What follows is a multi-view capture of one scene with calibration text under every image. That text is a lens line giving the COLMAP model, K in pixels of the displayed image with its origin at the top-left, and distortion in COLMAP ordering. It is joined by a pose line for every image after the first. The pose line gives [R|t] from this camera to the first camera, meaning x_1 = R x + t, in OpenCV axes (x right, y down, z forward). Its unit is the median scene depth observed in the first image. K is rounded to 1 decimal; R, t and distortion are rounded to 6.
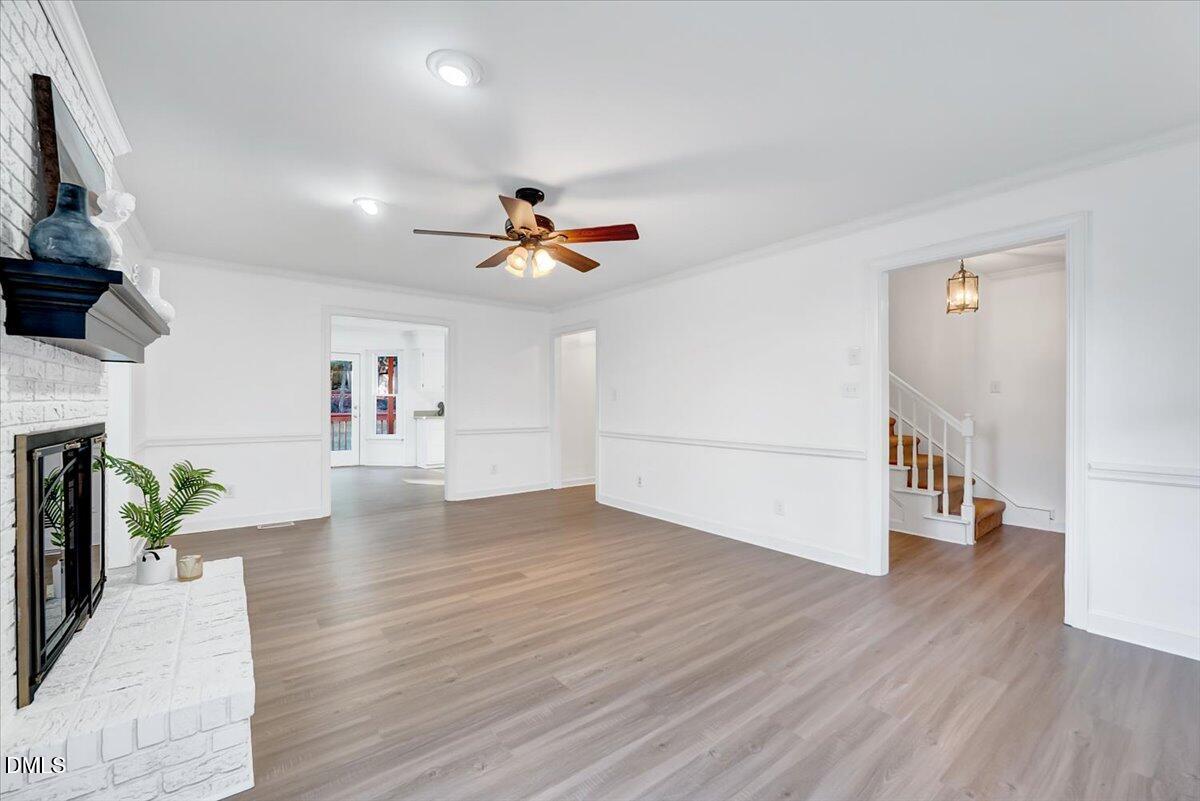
lens RADIAL K [[482.5, 0, 597.1], [0, 482.5, 402.7], [0, 0, 1]] dist [-0.014027, 0.000019]
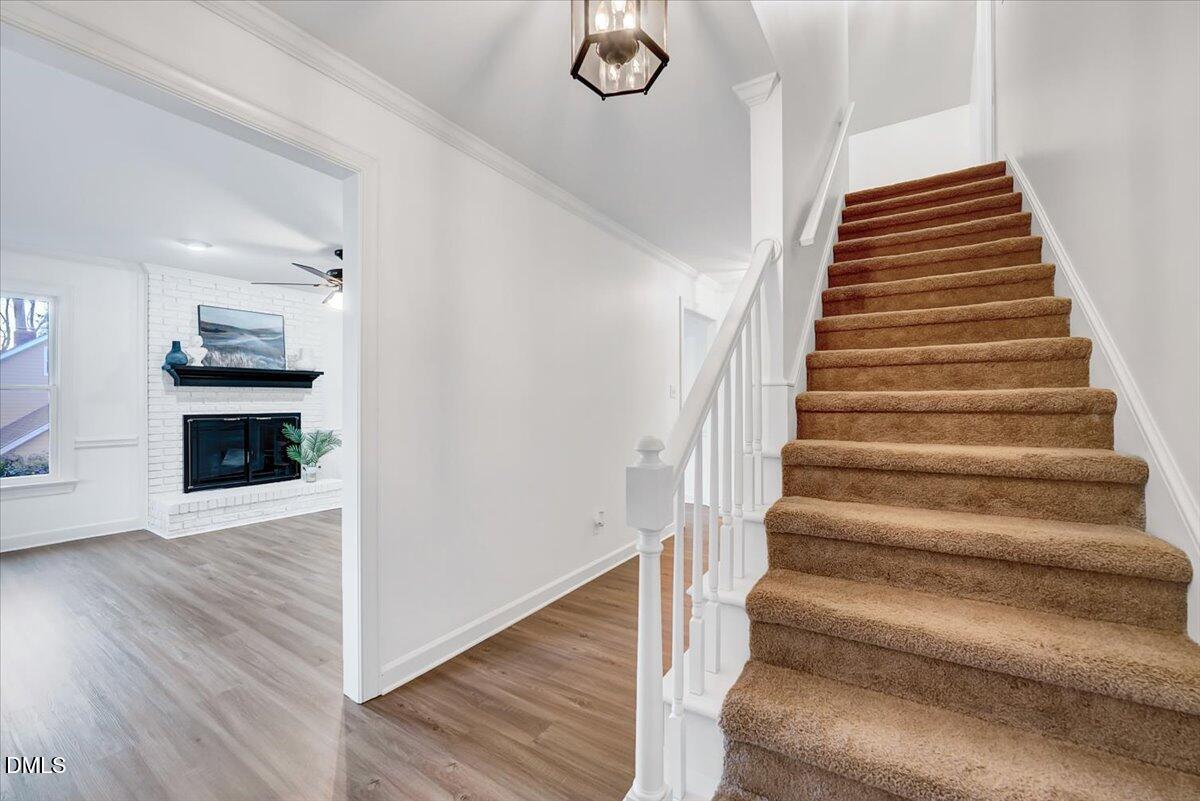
lens RADIAL K [[482.5, 0, 597.1], [0, 482.5, 402.7], [0, 0, 1]] dist [-0.014027, 0.000019]
pose [[0.329342, -0.007436, -0.944181, 1.628958], [0.012570, 0.999915, -0.003490, 0.019102], [0.944127, -0.010719, 0.329408, 1.444514]]
